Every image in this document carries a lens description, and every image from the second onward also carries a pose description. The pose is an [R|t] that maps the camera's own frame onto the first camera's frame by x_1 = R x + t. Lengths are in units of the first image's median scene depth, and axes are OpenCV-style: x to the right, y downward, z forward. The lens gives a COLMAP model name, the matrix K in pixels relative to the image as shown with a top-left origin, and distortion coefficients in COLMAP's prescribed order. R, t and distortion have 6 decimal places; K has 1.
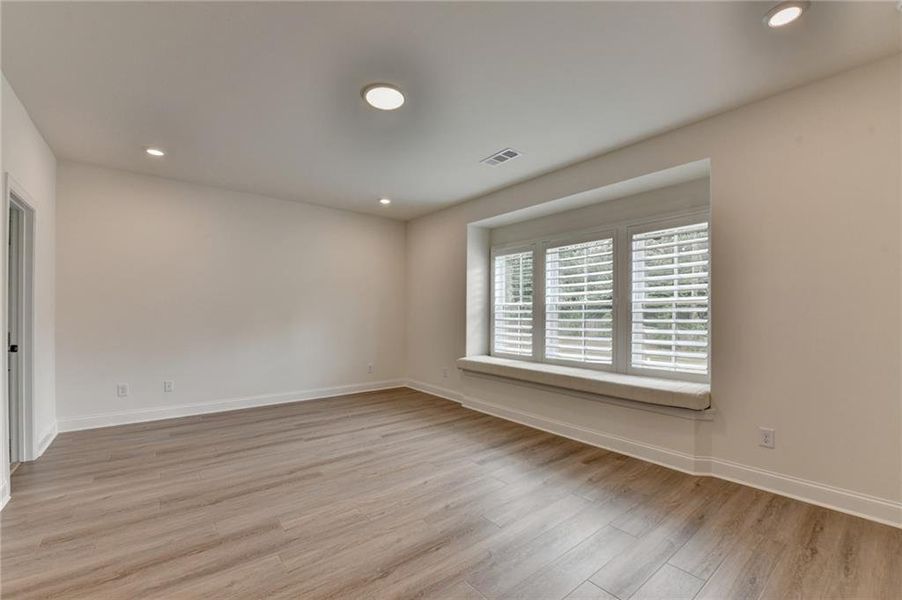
lens RADIAL K [[383.0, 0, 448.4], [0, 383.0, 305.8], [0, 0, 1]] dist [-0.002154, -0.000315]
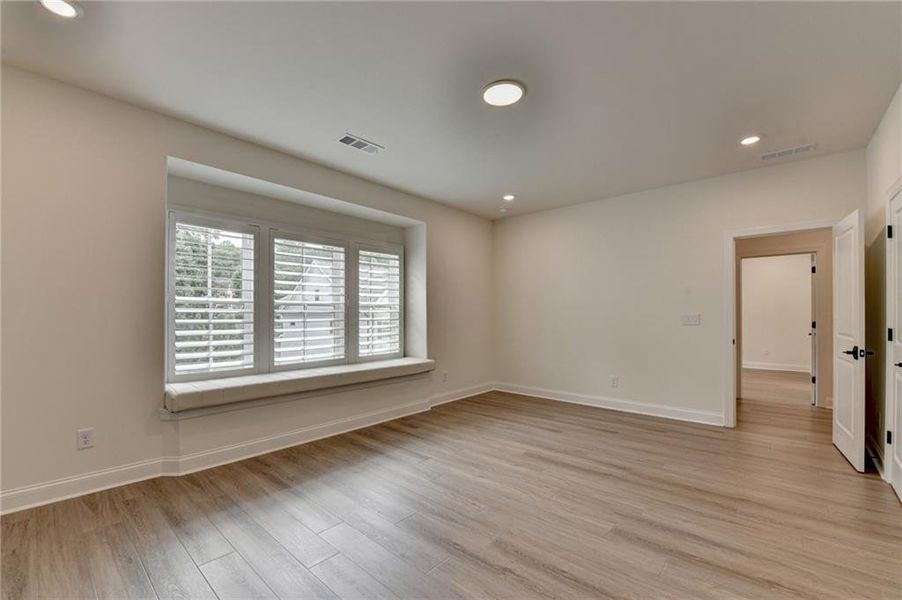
lens RADIAL K [[367.8, 0, 452.4], [0, 367.8, 312.5], [0, 0, 1]] dist [-0.003844, -0.000468]
pose [[-0.180975, 0.003798, 0.983480, -0.815115], [-0.025319, 0.999643, -0.008519, 0.018241], [-0.983162, -0.026443, -0.180814, 0.996767]]
